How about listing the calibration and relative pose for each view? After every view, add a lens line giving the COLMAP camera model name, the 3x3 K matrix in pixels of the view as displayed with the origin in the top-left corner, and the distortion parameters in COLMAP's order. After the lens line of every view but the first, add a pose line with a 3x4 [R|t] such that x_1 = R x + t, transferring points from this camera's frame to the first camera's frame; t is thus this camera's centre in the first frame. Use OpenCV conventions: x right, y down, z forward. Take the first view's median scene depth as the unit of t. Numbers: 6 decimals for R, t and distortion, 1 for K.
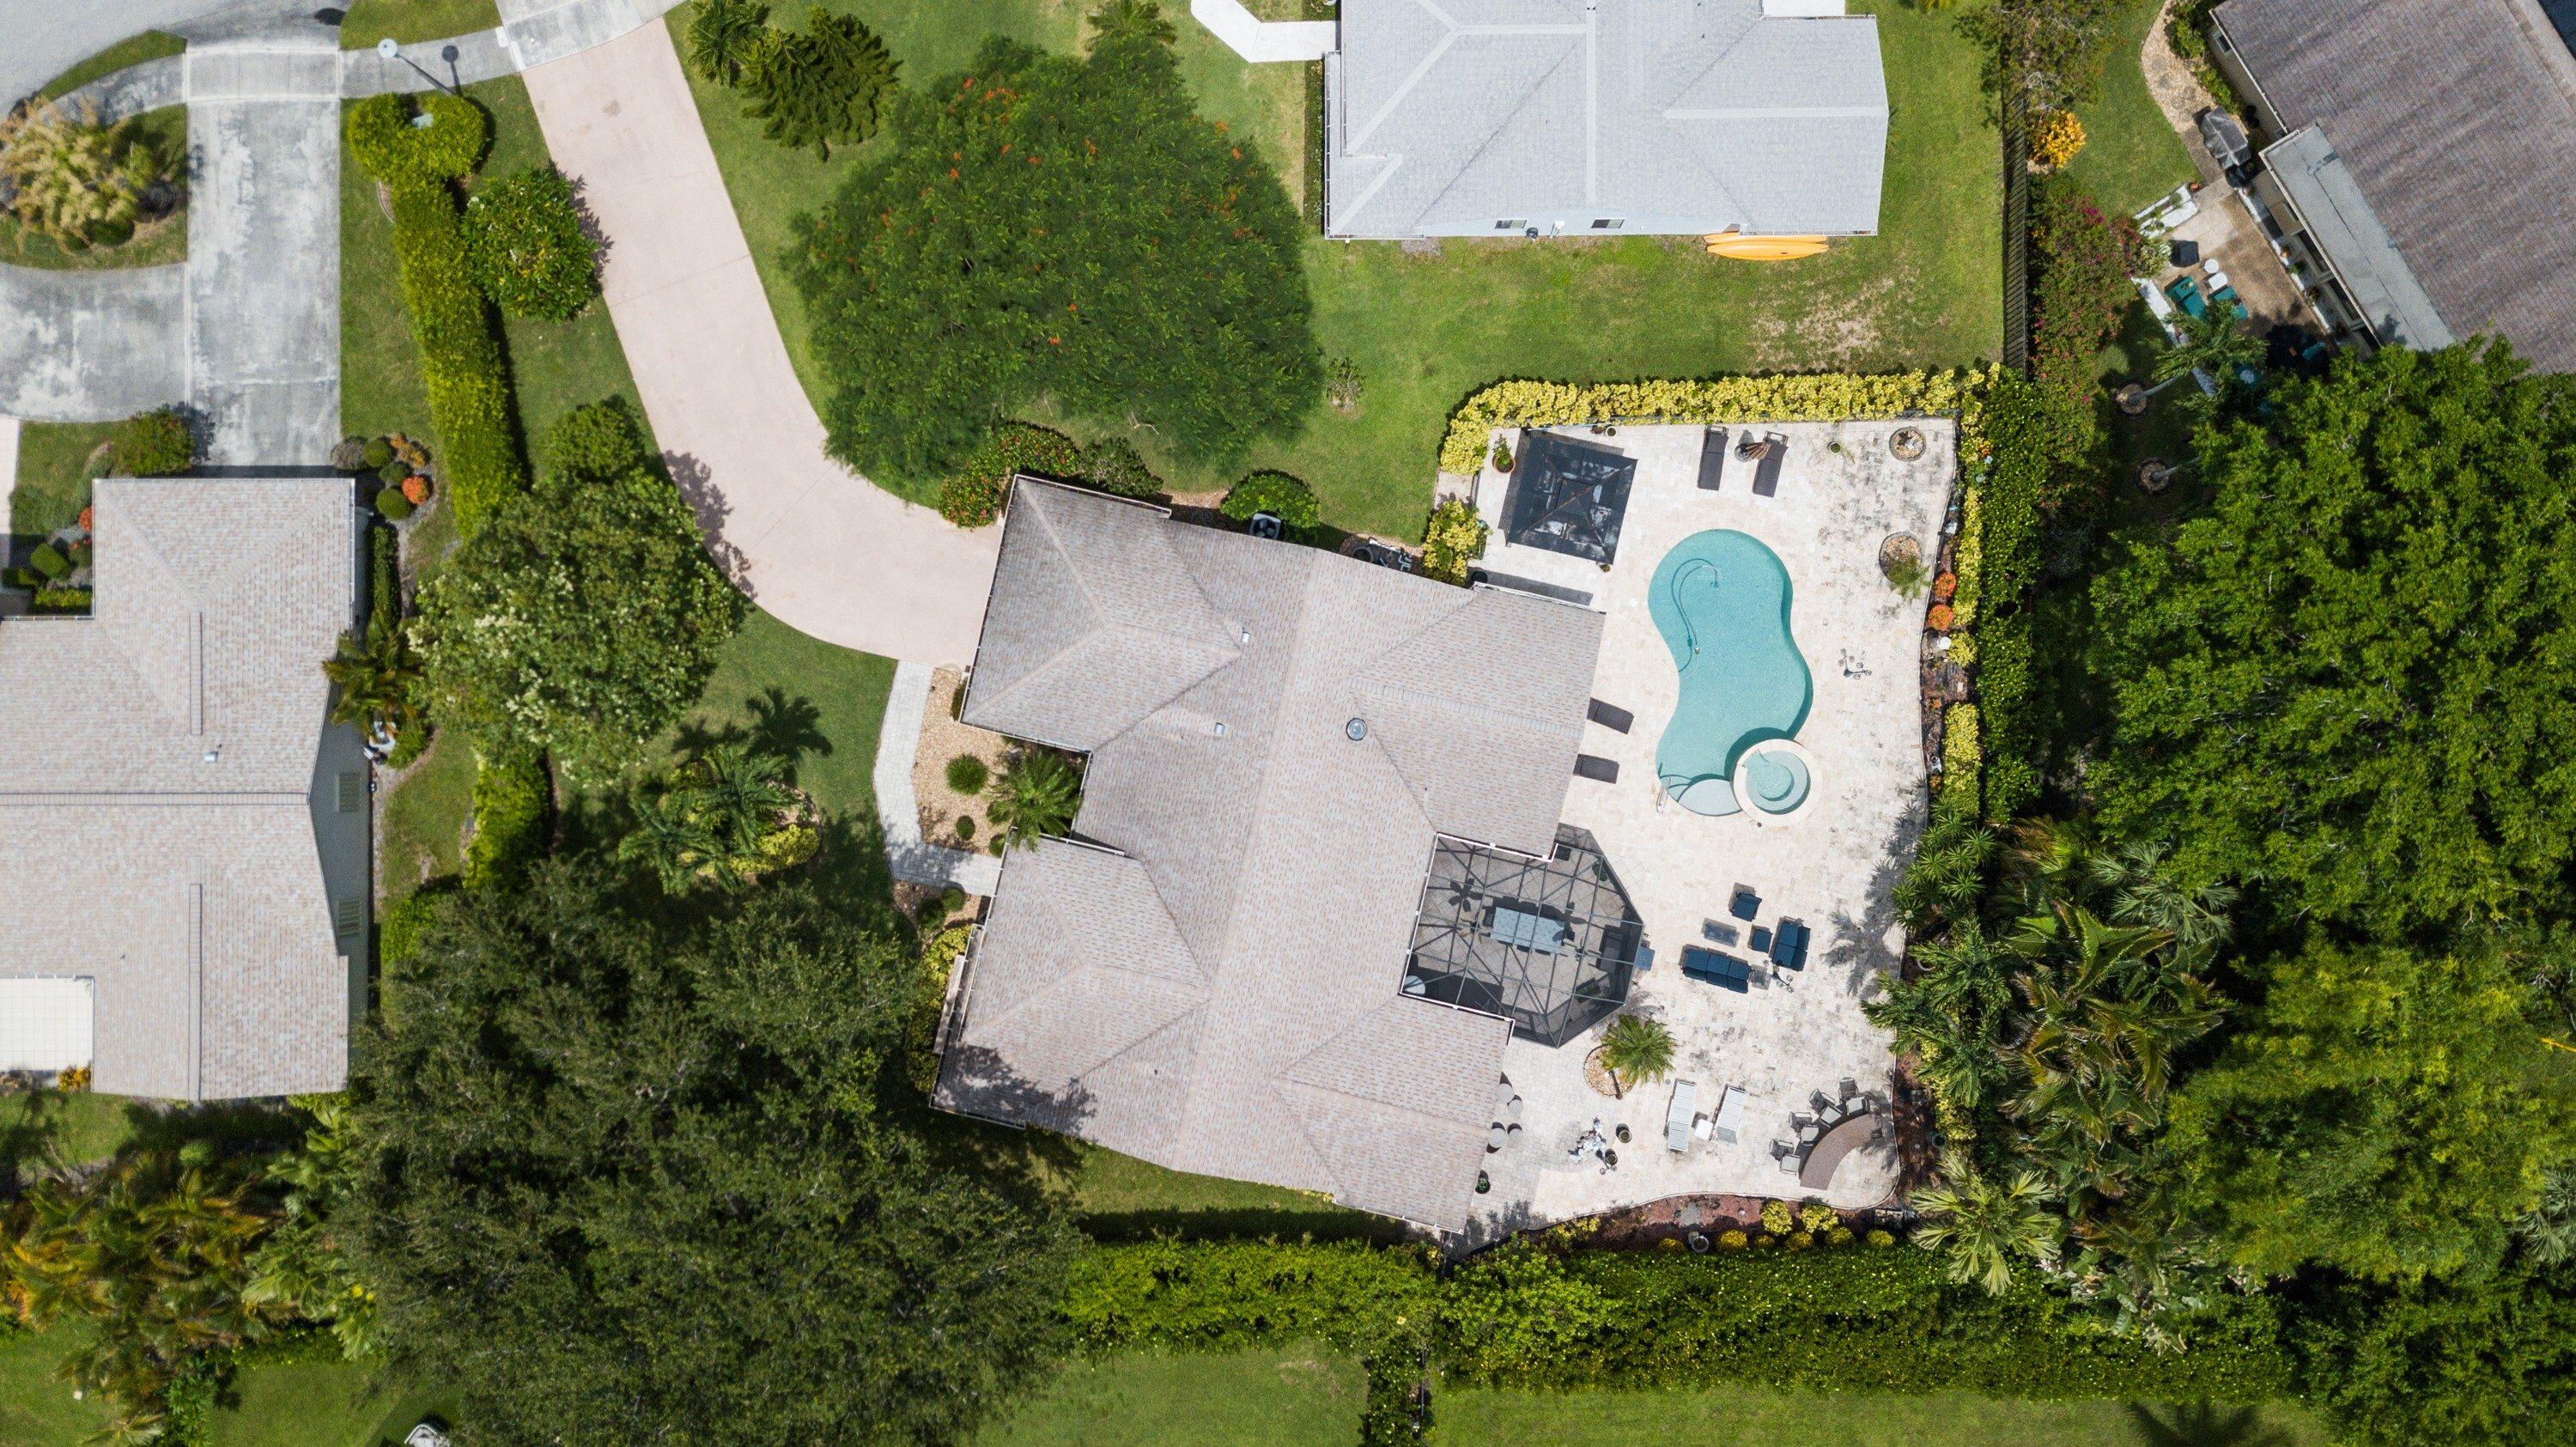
lens RADIAL K [[2163.6, 0, 1275.3], [0, 2163.6, 721.9], [0, 0, 1]] dist [0.060895, -0.197674]
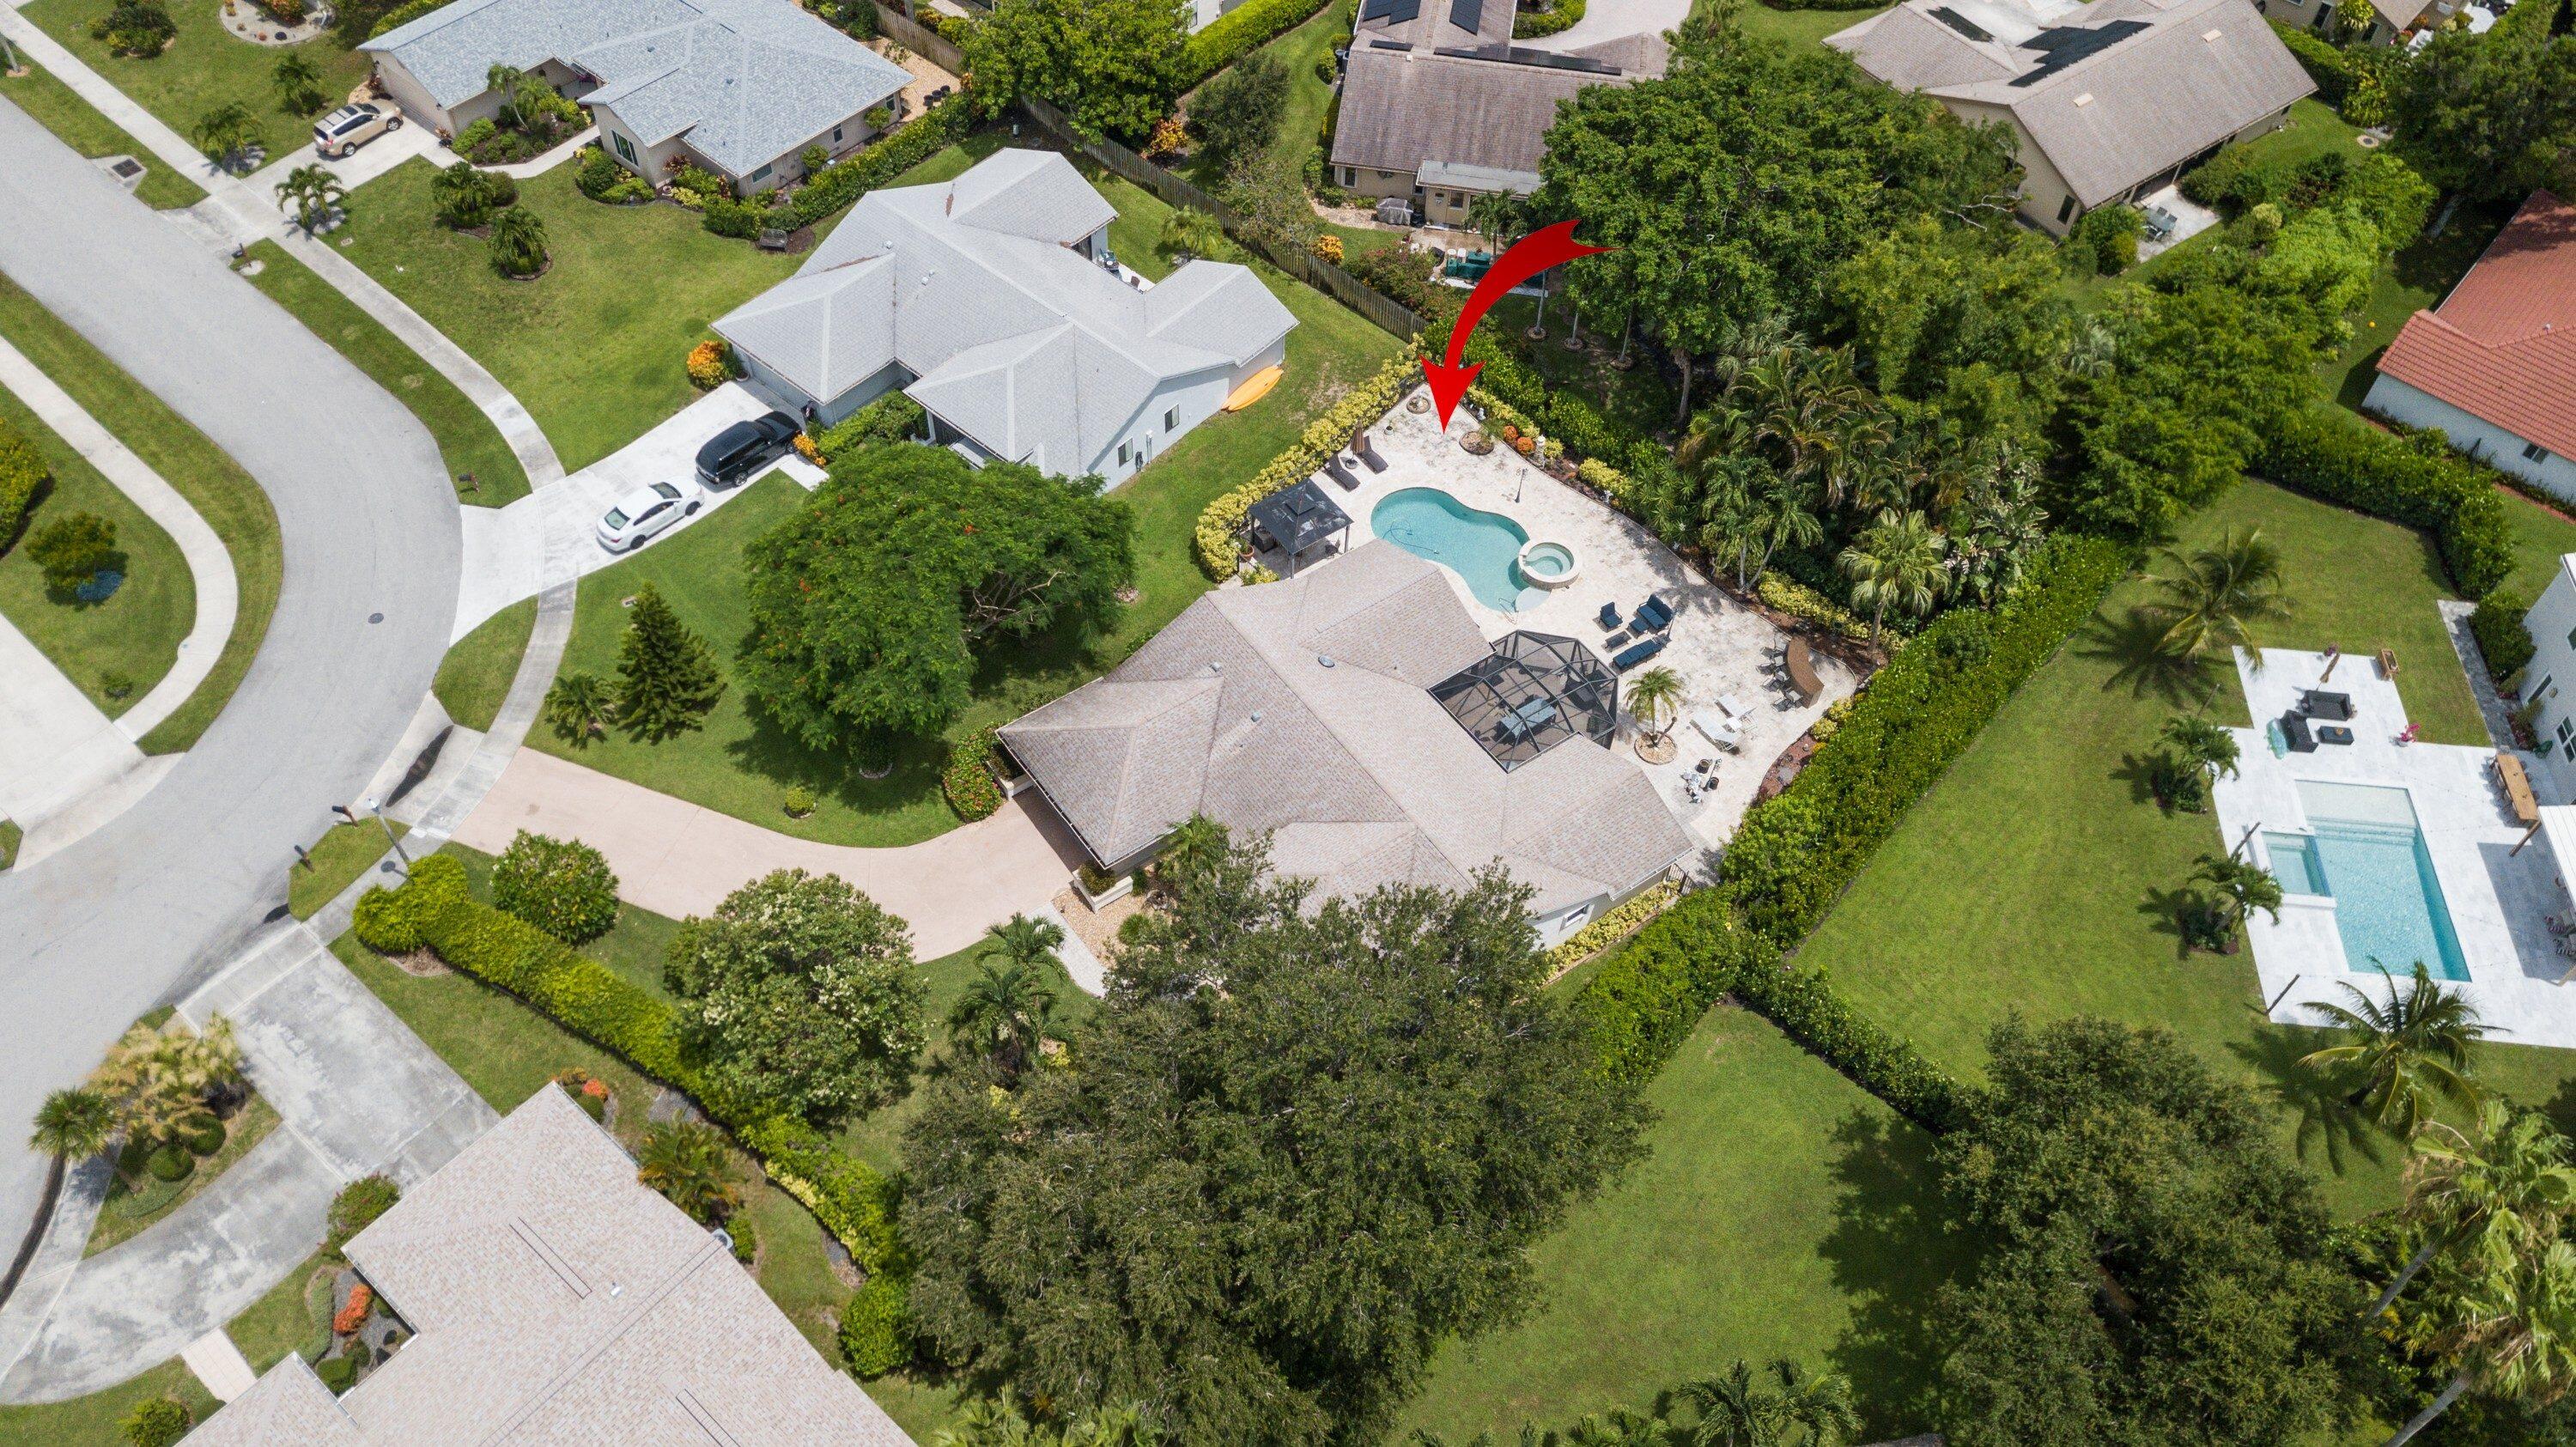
lens RADIAL K [[1953.9, 0, 1280.4], [0, 1953.9, 727.8], [0, 0, 1]] dist [0.004263, 0.000943]
pose [[0.657385, -0.561778, 0.502246, -0.563091], [0.752085, 0.530739, -0.390749, 0.438811], [-0.047047, 0.634604, 0.771404, 0.119663]]
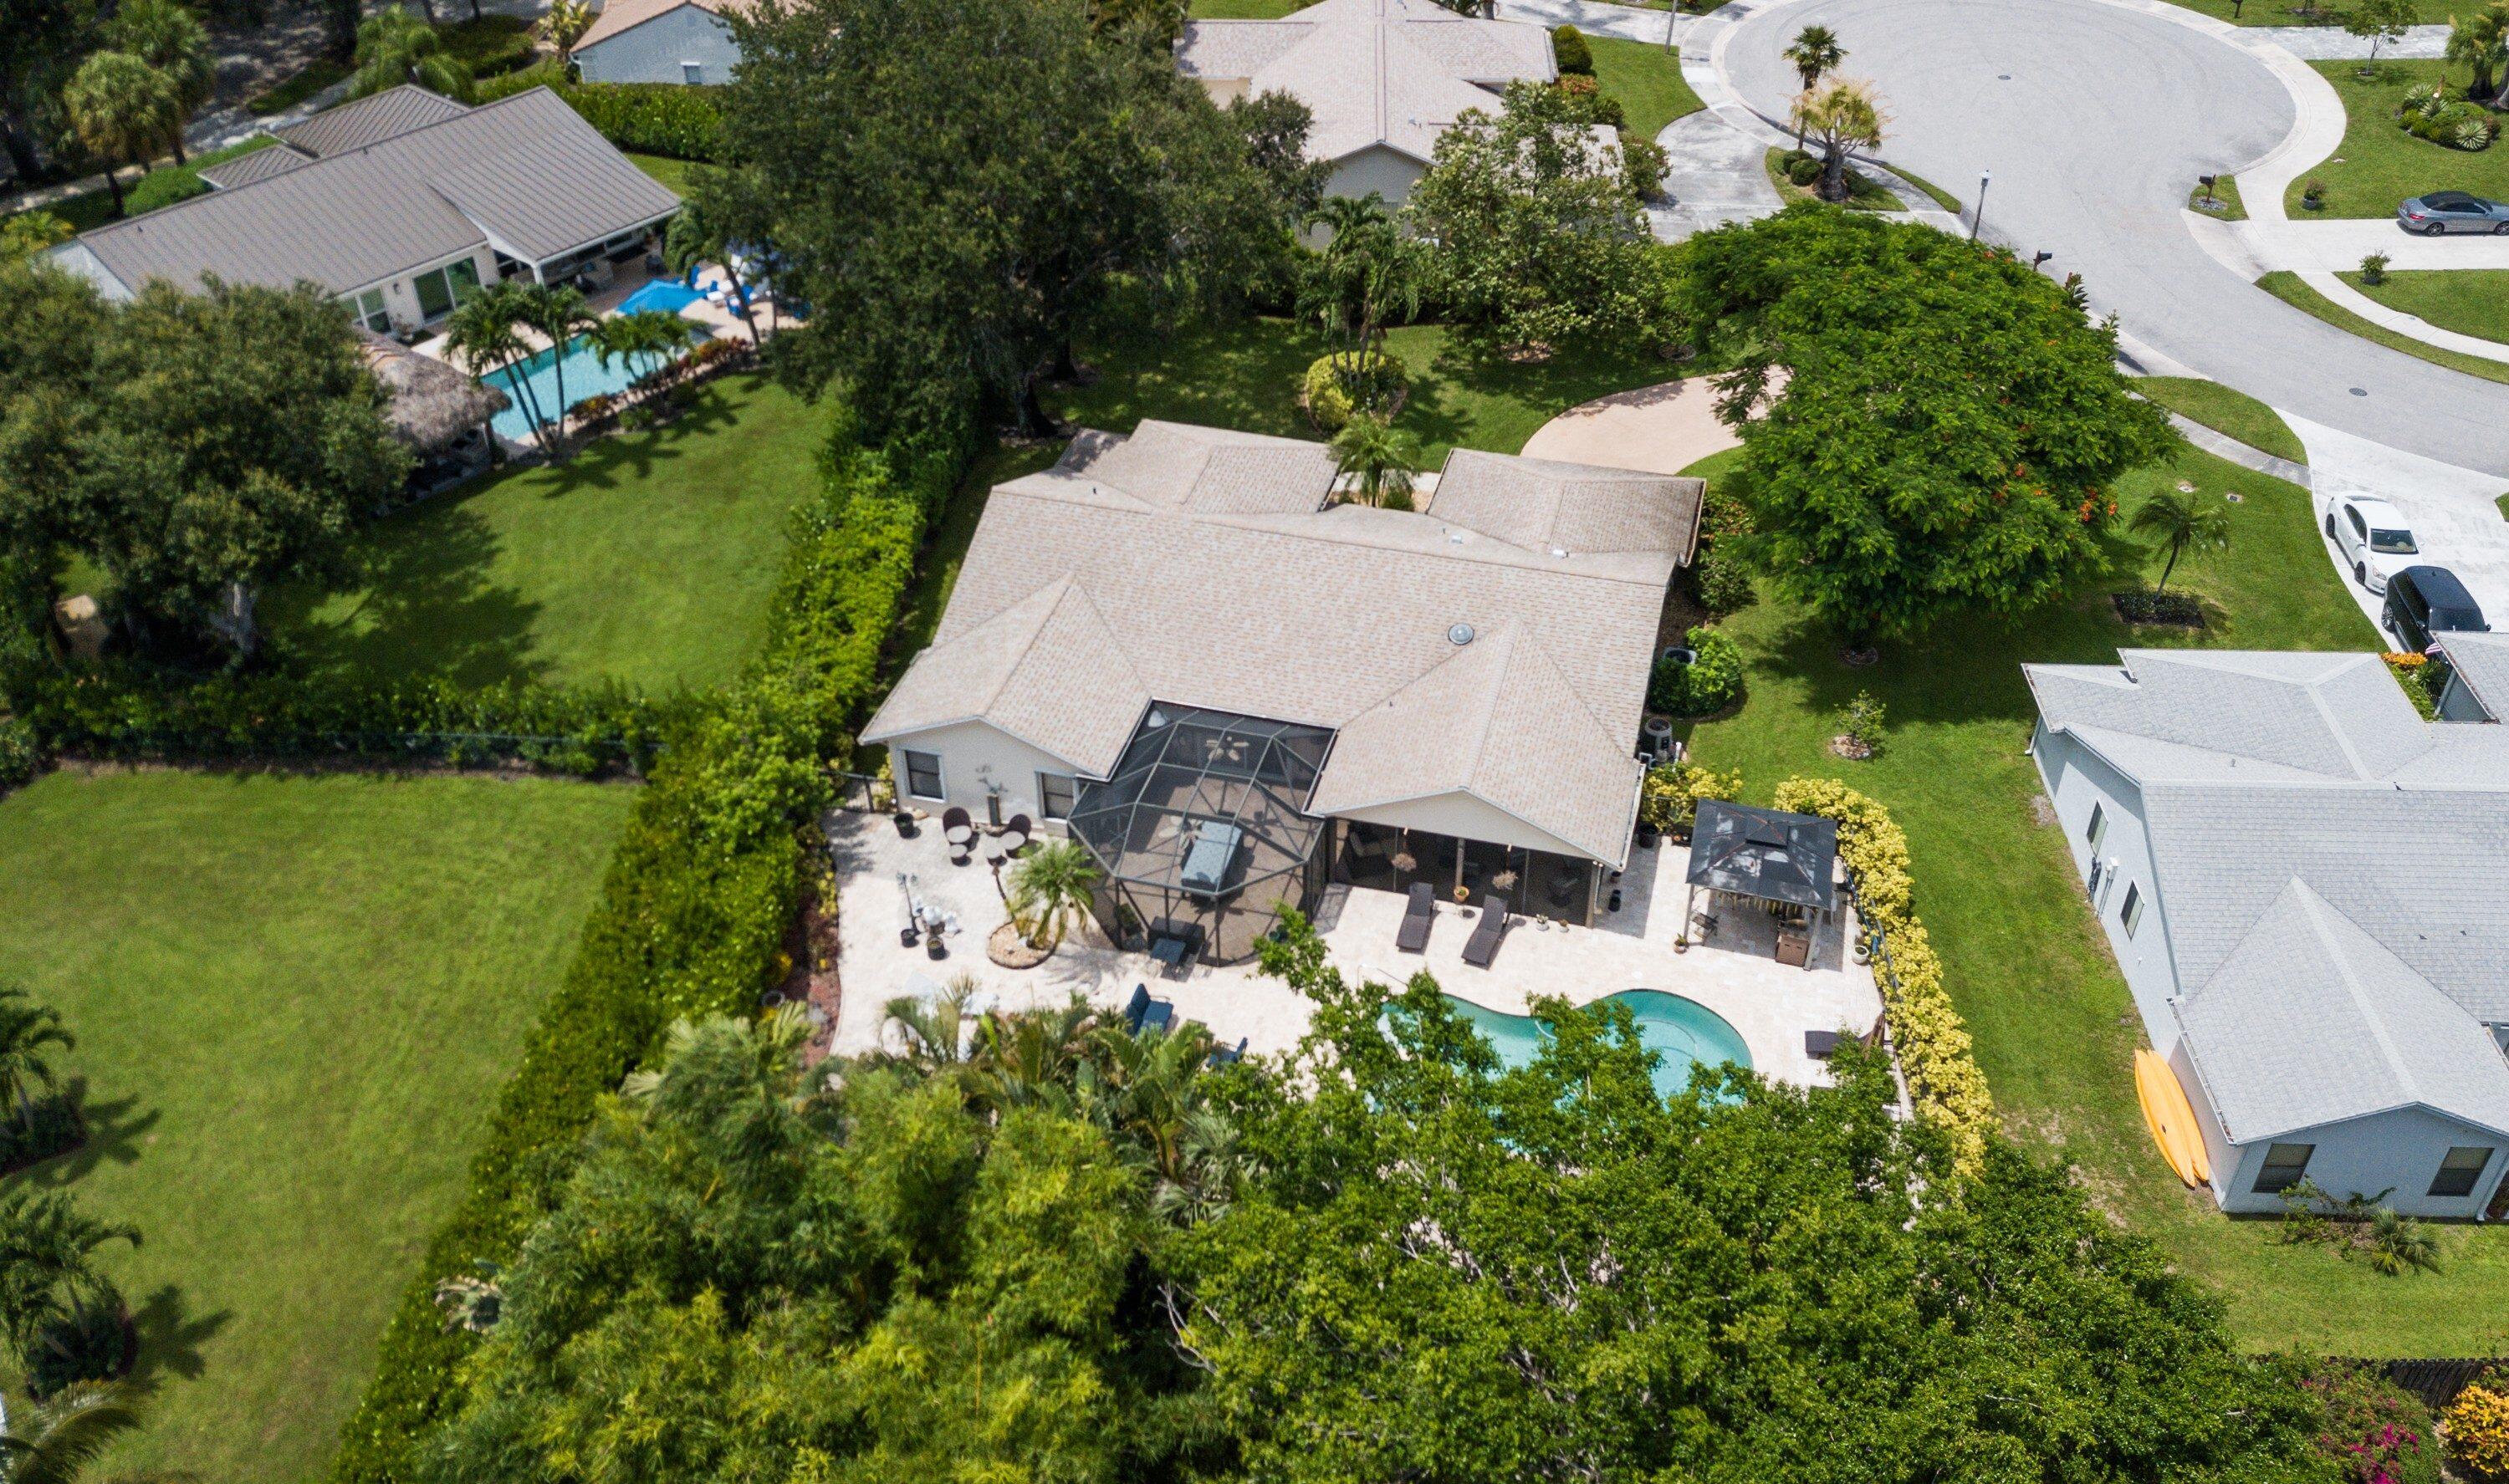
lens RADIAL K [[2051.4, 0, 1317.8], [0, 2051.4, 742.0], [0, 0, 1]] dist [0.014918, 0.004942]
pose [[-0.020590, 0.627054, -0.778703, 0.676240], [-0.999784, -0.015074, 0.014297, 0.047198], [-0.002773, 0.778830, 0.627229, 0.492758]]
